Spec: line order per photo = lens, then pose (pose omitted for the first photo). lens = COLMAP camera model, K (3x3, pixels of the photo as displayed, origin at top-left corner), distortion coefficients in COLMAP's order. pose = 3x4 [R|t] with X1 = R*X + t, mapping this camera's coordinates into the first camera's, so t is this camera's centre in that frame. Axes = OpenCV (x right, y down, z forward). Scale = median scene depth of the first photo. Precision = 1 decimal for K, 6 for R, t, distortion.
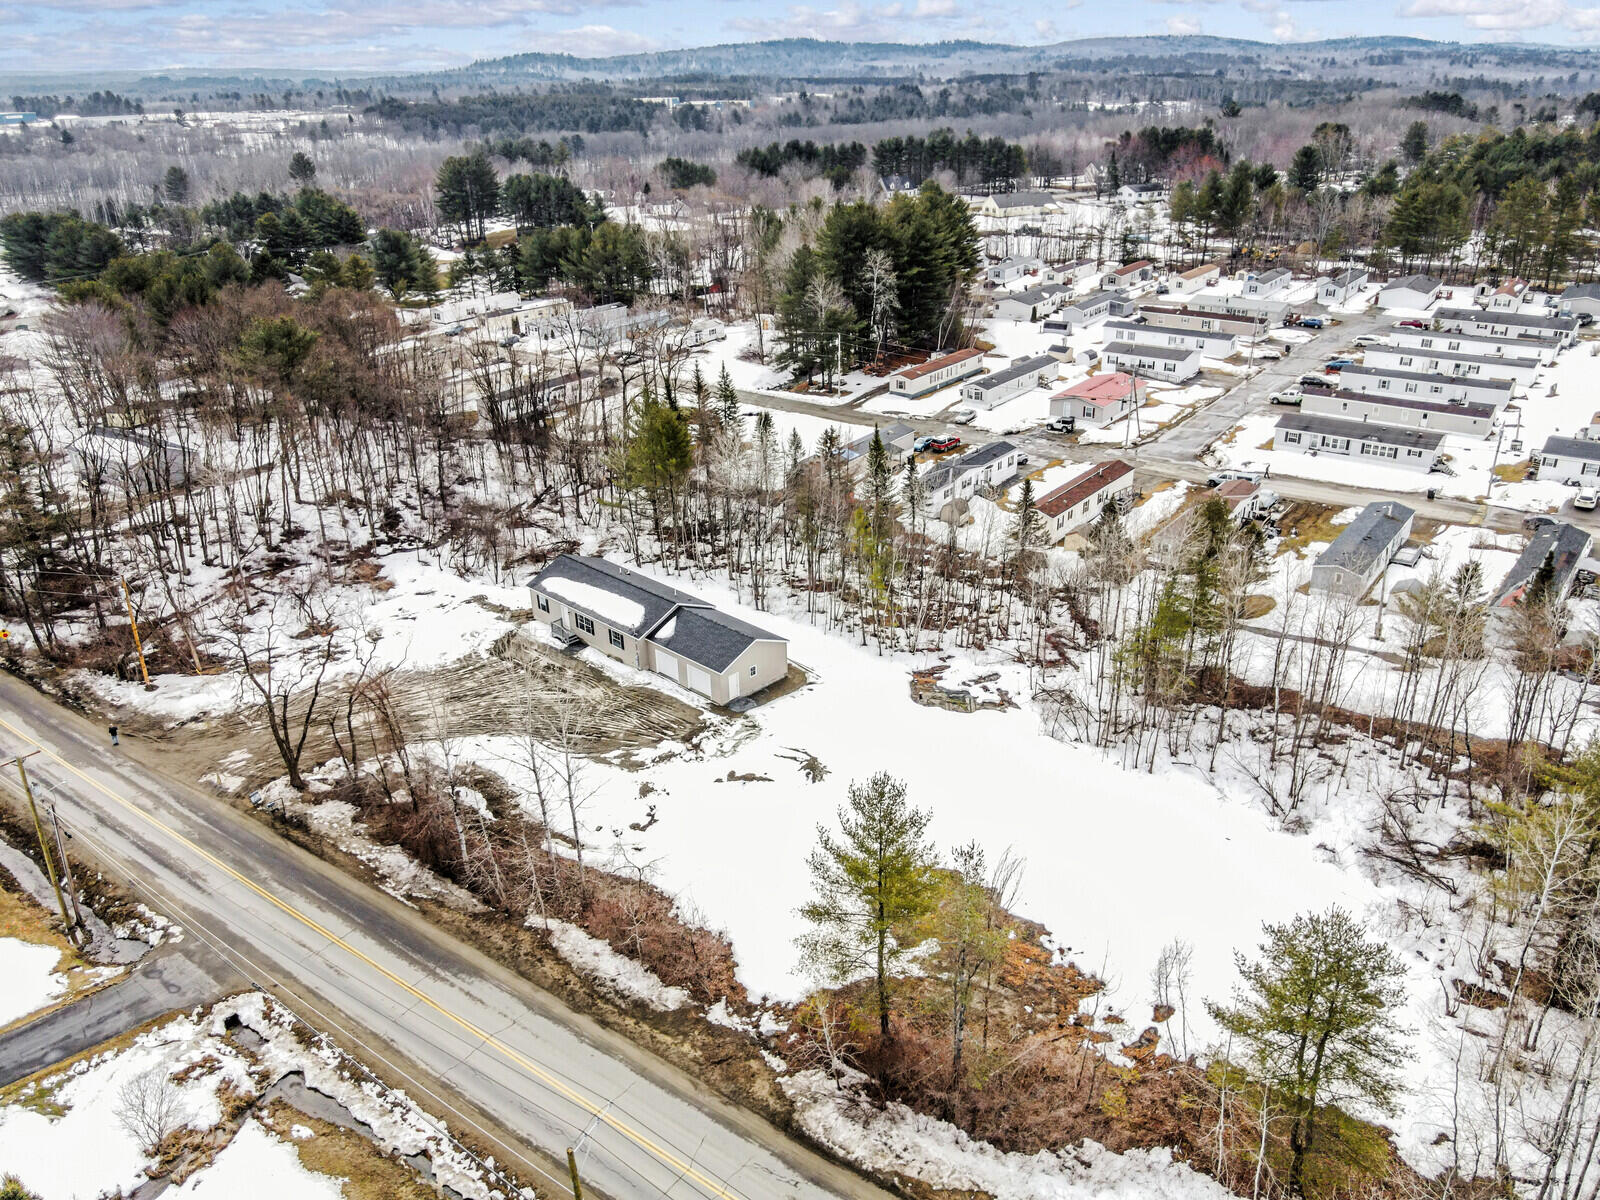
lens RADIAL K [[1165.3, 0, 812.8], [0, 1165.3, 599.1], [0, 0, 1]] dist [0.013815, 0.006105]
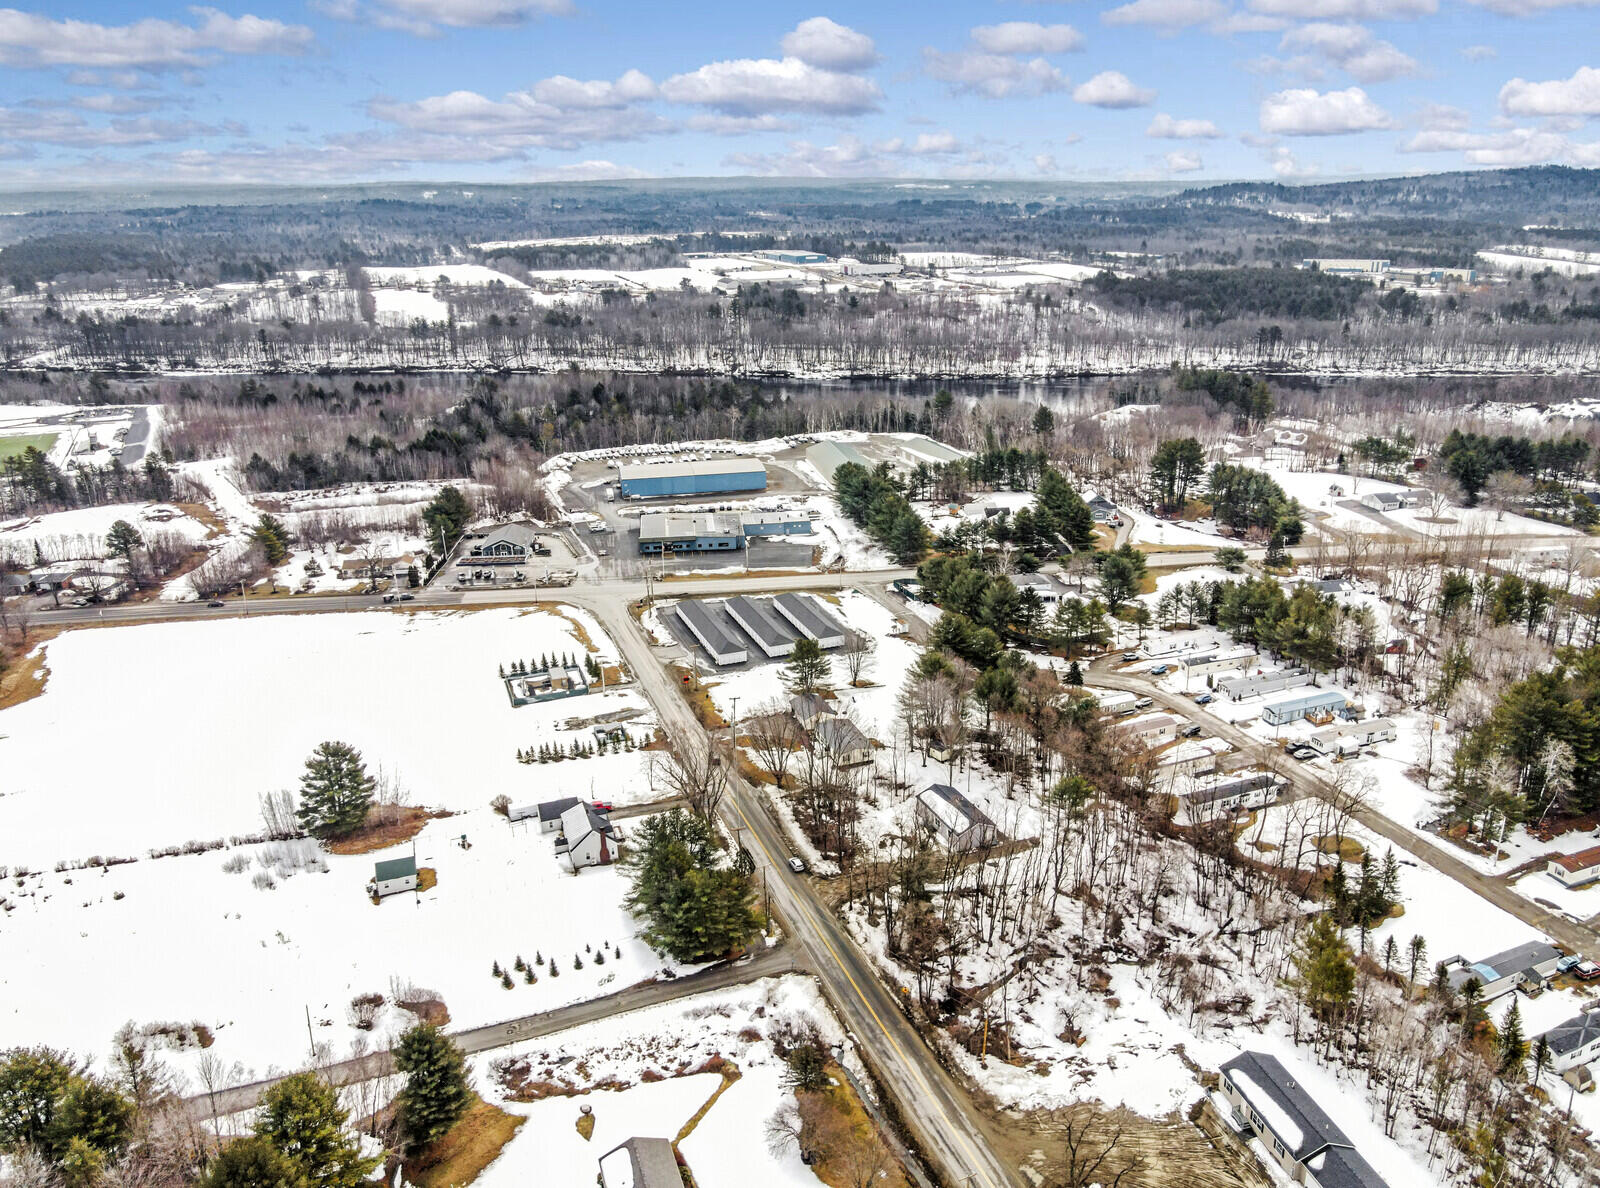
lens RADIAL K [[1165.5, 0, 847.7], [0, 1165.5, 563.7], [0, 0, 1]] dist [0.068981, -0.066351]
pose [[0.867420, 0.173202, -0.466458, -0.058207], [-0.225010, 0.972672, -0.057261, -0.387406], [0.443793, 0.154627, 0.882688, -0.550215]]
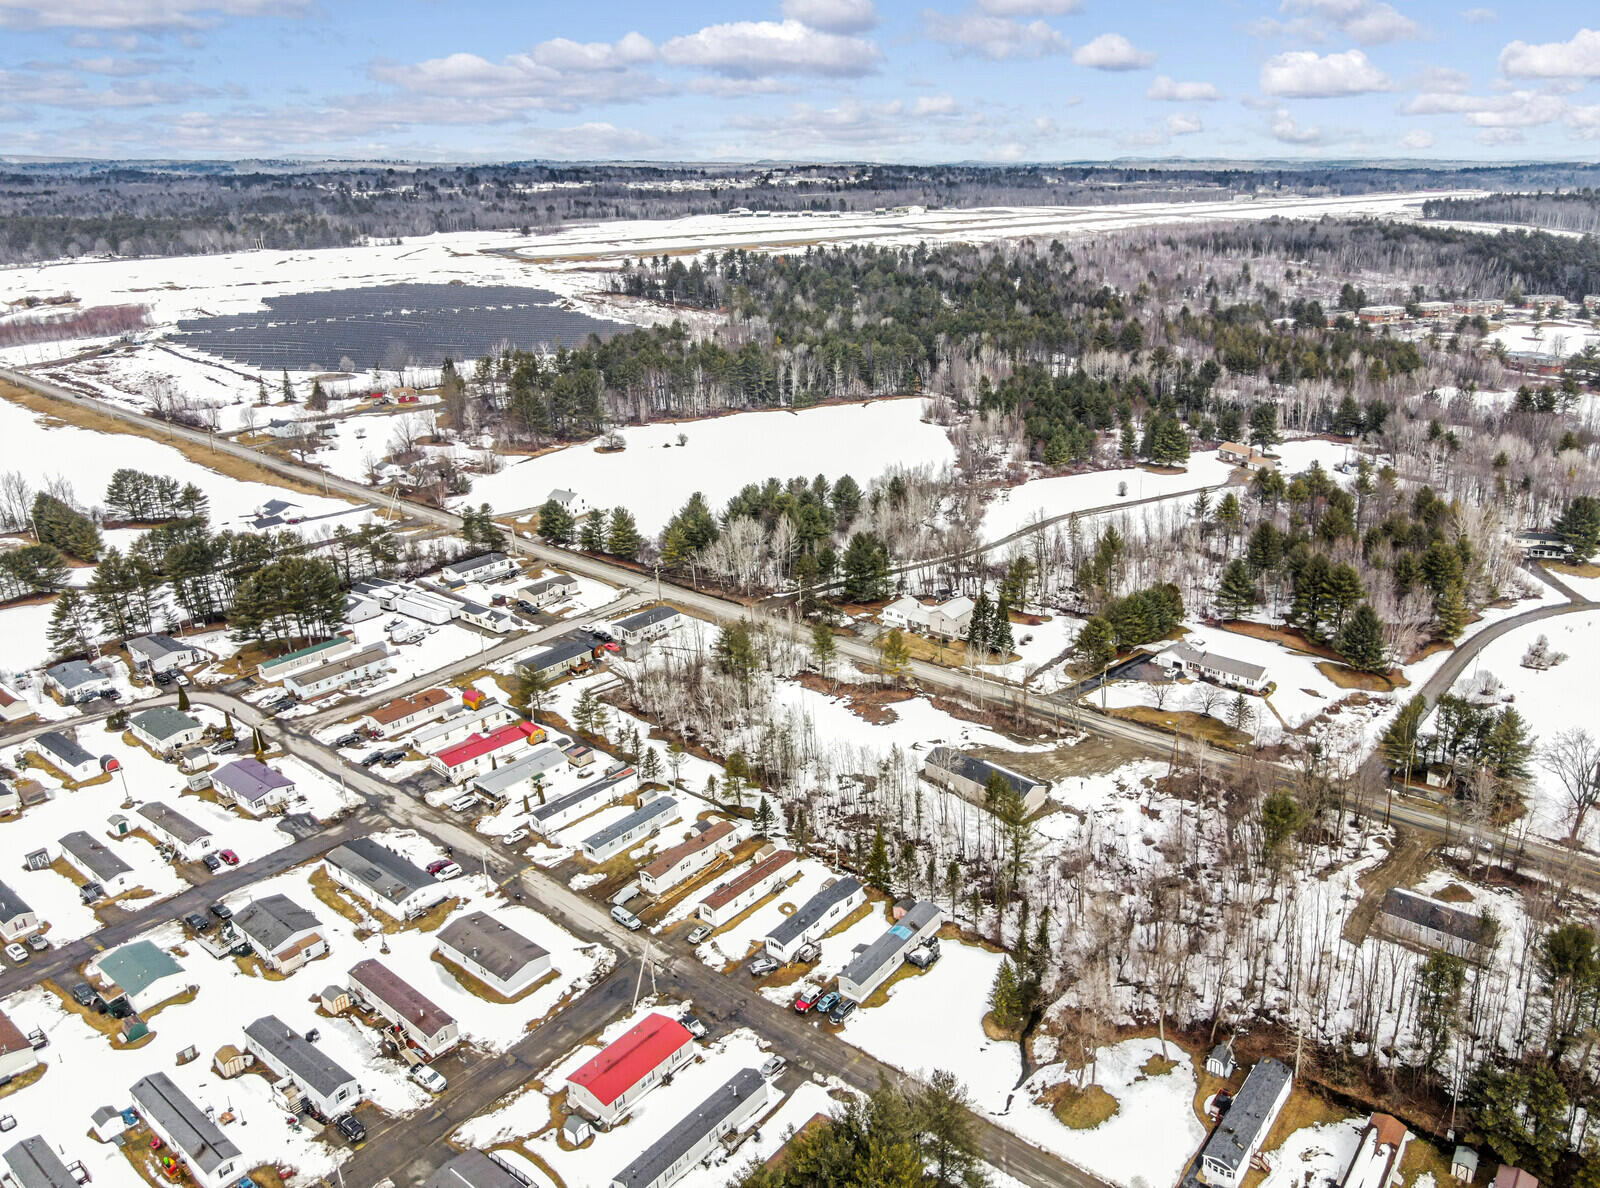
lens RADIAL K [[1165.5, 0, 847.7], [0, 1165.5, 563.7], [0, 0, 1]] dist [0.068981, -0.066351]
pose [[-0.998294, 0.026517, 0.052023, 0.003675], [0.054971, 0.727260, 0.684157, -1.637524], [-0.019693, 0.685849, -0.727477, 2.053505]]
